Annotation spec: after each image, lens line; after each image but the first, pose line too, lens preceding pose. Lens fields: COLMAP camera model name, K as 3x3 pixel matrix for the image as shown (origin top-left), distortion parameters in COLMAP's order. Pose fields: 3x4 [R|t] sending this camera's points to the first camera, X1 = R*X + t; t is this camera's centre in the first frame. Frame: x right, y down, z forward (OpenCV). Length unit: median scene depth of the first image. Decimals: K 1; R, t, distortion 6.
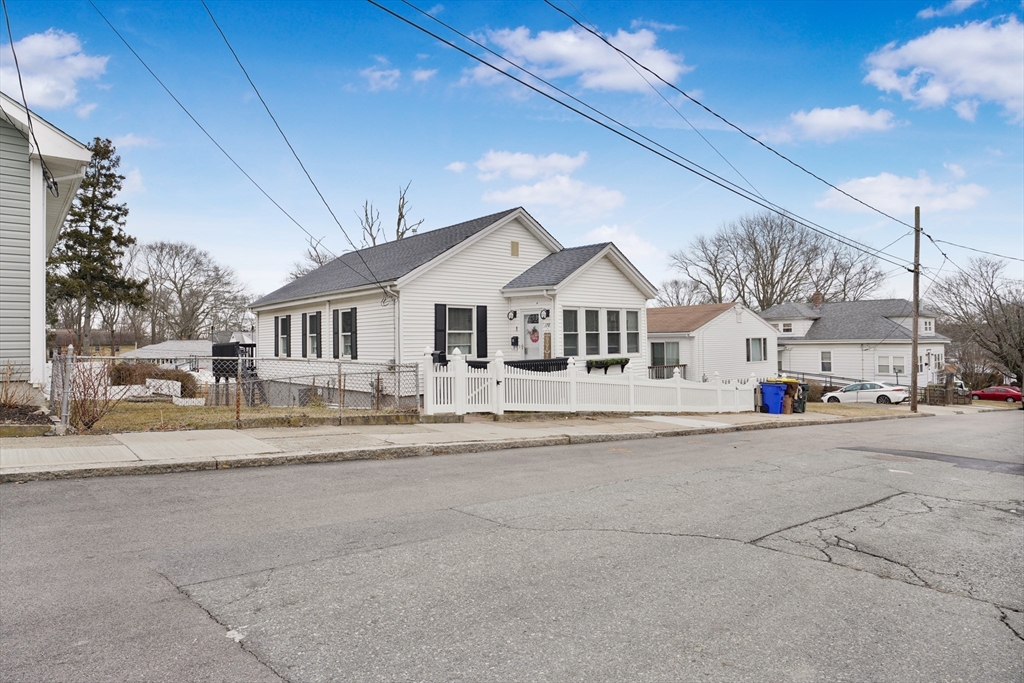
lens RADIAL K [[599.4, 0, 512.0], [0, 599.4, 341.5], [0, 0, 1]] dist [0.001311, 0.000132]
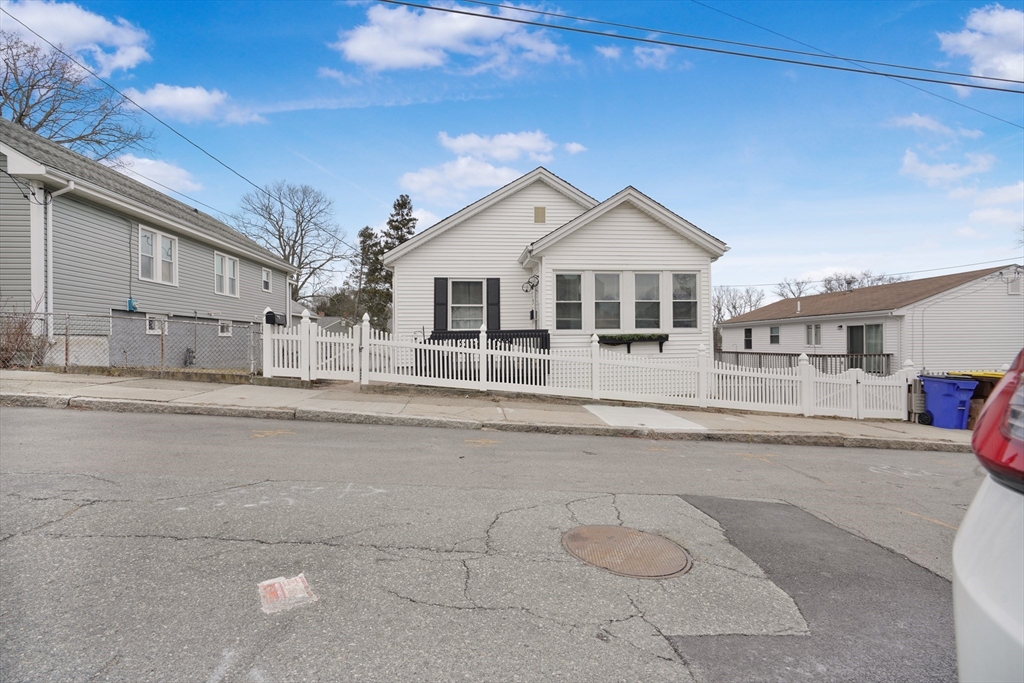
lens RADIAL K [[474.5, 0, 512.0], [0, 474.5, 341.5], [0, 0, 1]] dist [-0.002915, -0.000136]
pose [[0.802705, 0.004459, -0.596360, 0.425488], [-0.005678, 0.999984, -0.000166, 0.041380], [0.596349, 0.003519, 0.802717, 0.411692]]
